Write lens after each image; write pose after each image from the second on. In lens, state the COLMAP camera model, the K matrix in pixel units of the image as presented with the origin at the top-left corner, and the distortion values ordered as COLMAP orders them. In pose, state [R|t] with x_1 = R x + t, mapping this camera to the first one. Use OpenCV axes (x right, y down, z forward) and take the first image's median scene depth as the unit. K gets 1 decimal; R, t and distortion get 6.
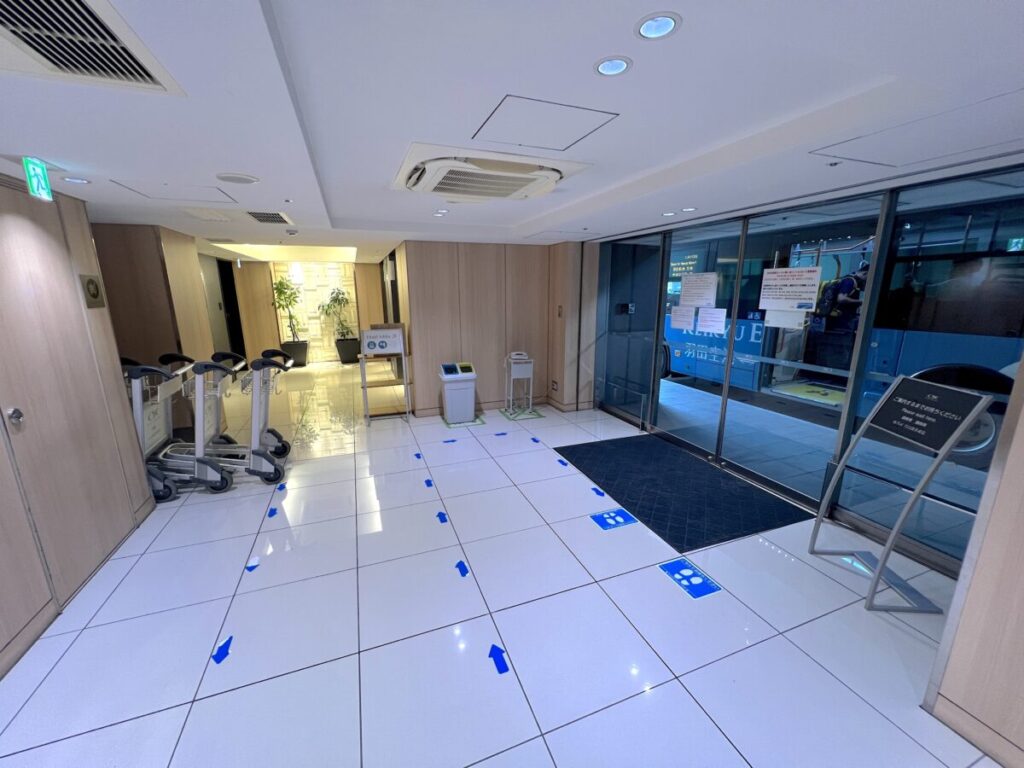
lens RADIAL K [[409.5, 0, 512.7], [0, 409.5, 386.8], [0, 0, 1]] dist [-0.002303, 0.000691]
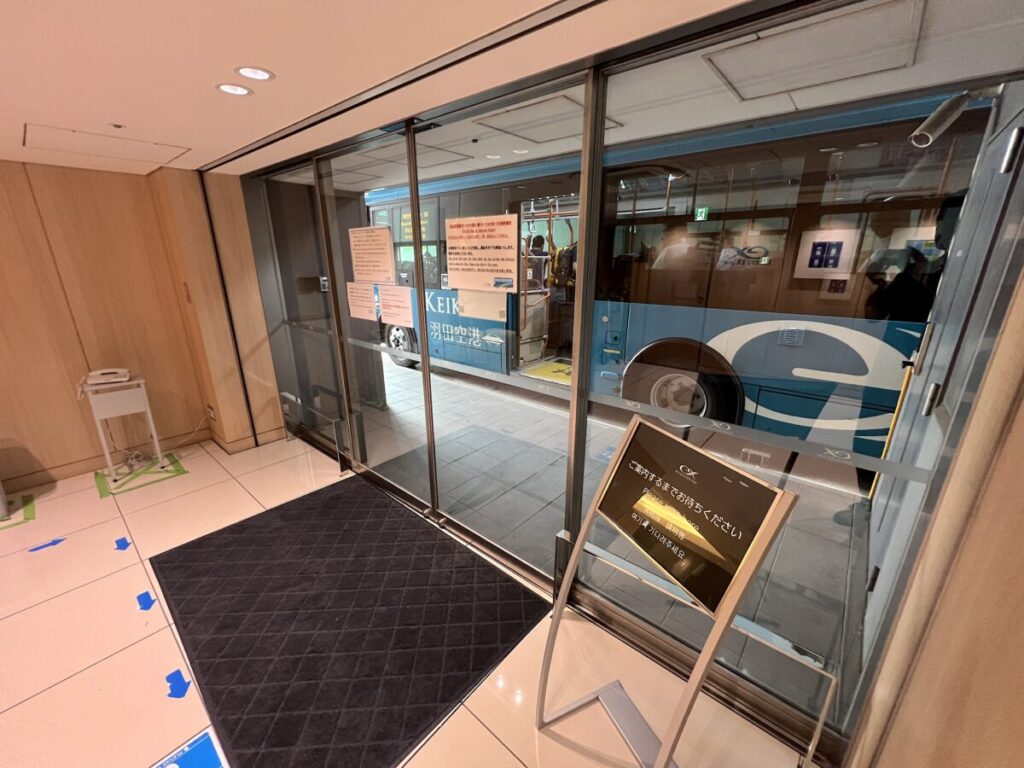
lens RADIAL K [[409.5, 0, 513.6], [0, 409.5, 384.8], [0, 0, 1]] dist [-0.002303, 0.000691]
pose [[0.879194, -0.137828, 0.456094, 0.257174], [0.105861, 0.989827, 0.095053, -0.062774], [-0.464555, -0.035288, 0.884841, 0.271448]]
